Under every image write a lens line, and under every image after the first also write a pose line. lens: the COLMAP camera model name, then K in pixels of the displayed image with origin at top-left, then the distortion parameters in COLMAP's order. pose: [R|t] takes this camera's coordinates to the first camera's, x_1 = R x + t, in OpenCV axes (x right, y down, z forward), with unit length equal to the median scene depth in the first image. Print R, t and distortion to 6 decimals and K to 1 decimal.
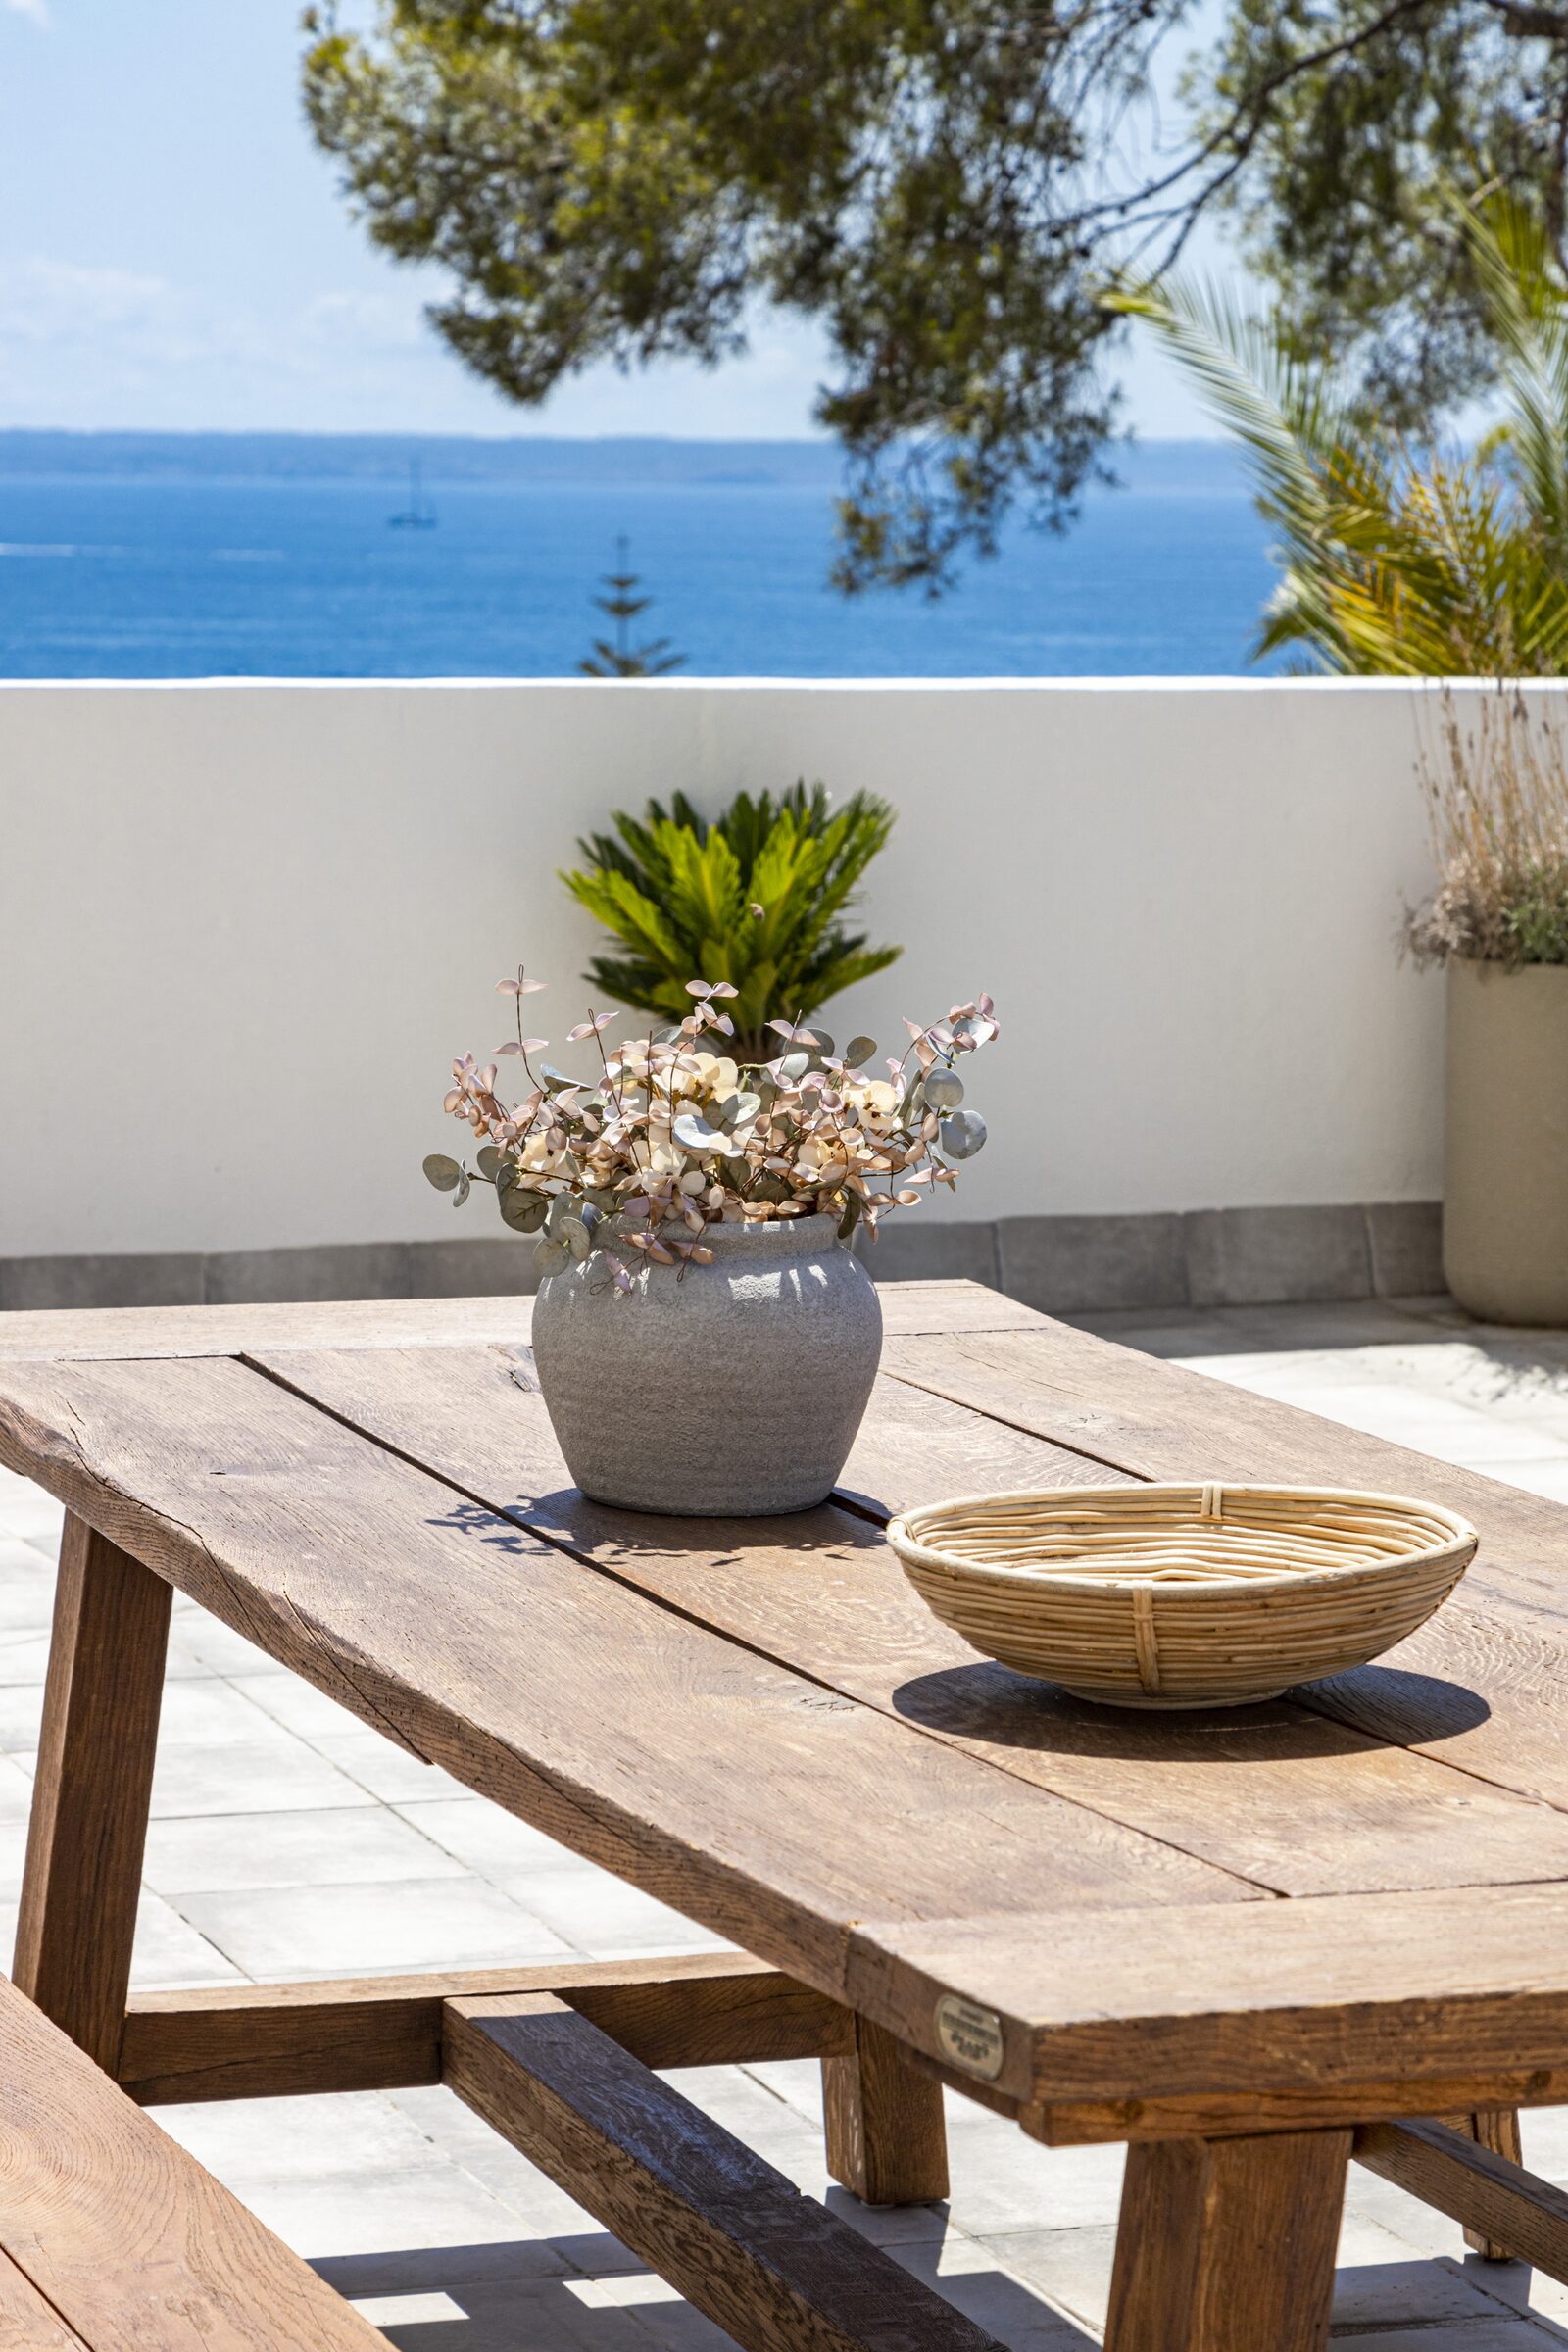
lens RADIAL K [[6424.6, 0, 784.0], [0, 6424.6, 1176.0], [0, 0, 1]] dist [0.551178, -13.397212]
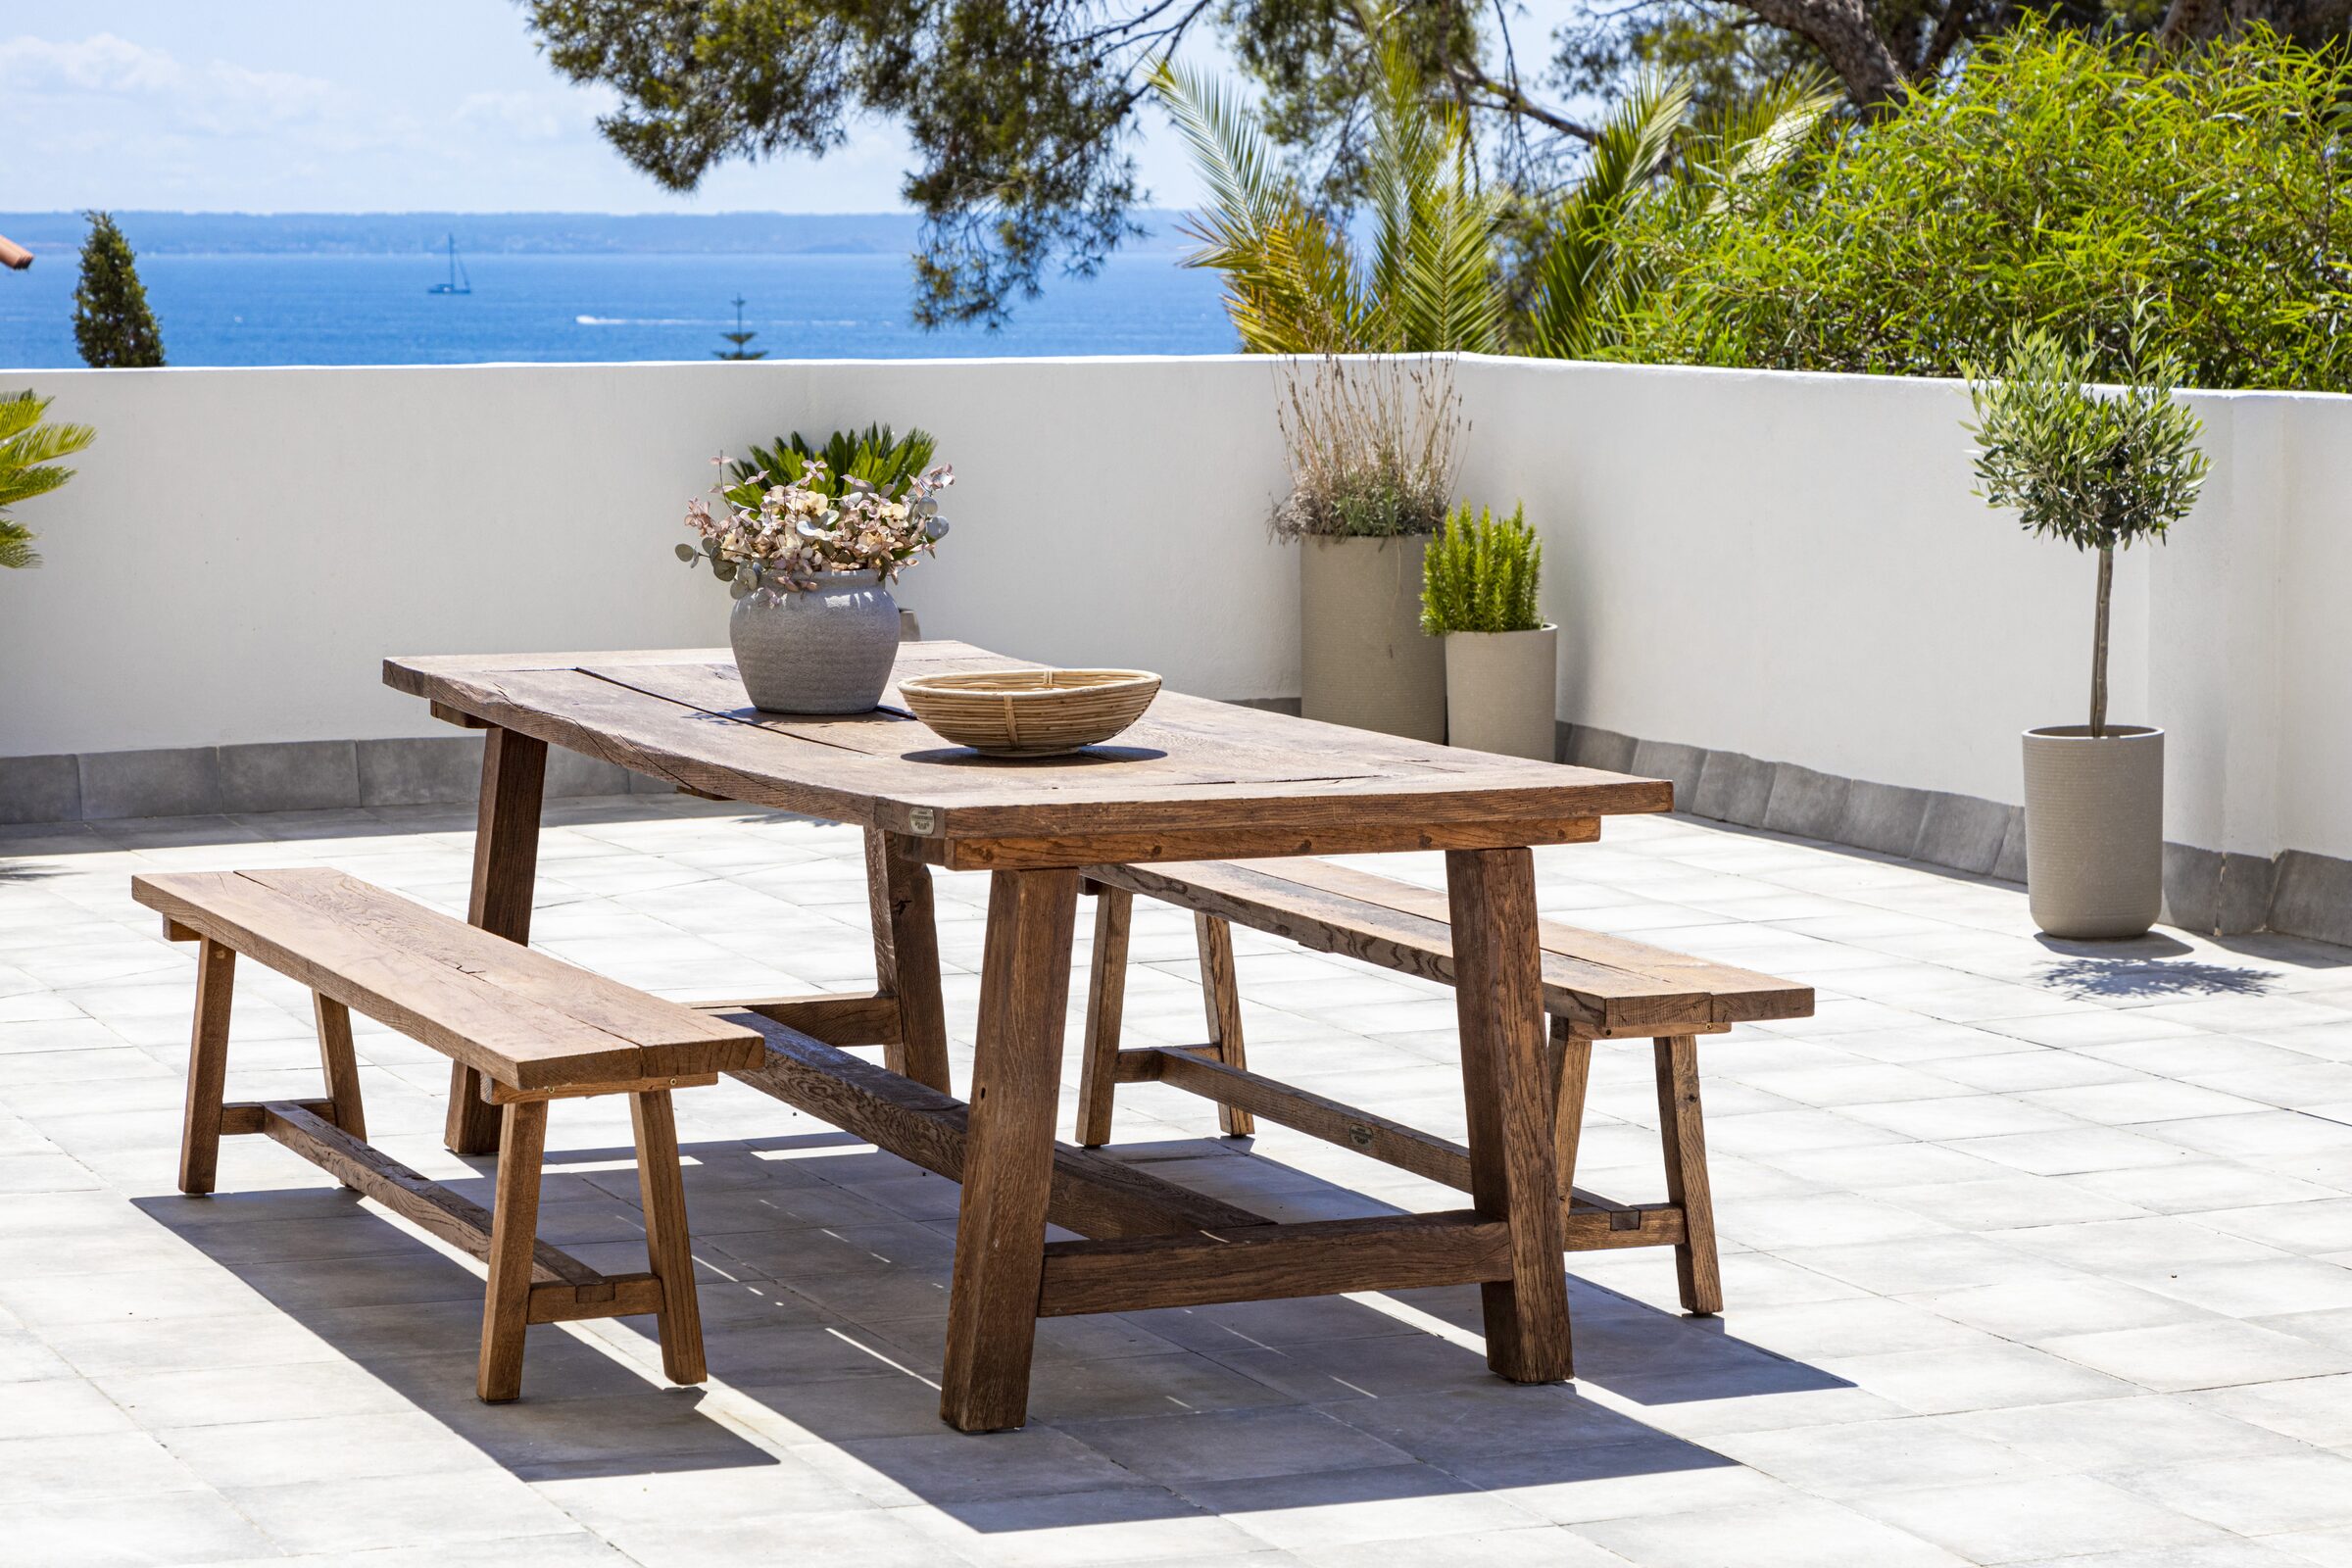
lens RADIAL K [[6041.8, 0, 1319.0], [0, 6041.8, 784.4], [0, 0, 1]] dist [0.132753, -17.131609]
pose [[0.997378, -0.018816, 0.069883, 0.002868], [0.020157, 0.999625, -0.018529, 0.025474], [-0.069508, 0.019889, 0.997383, -0.210436]]
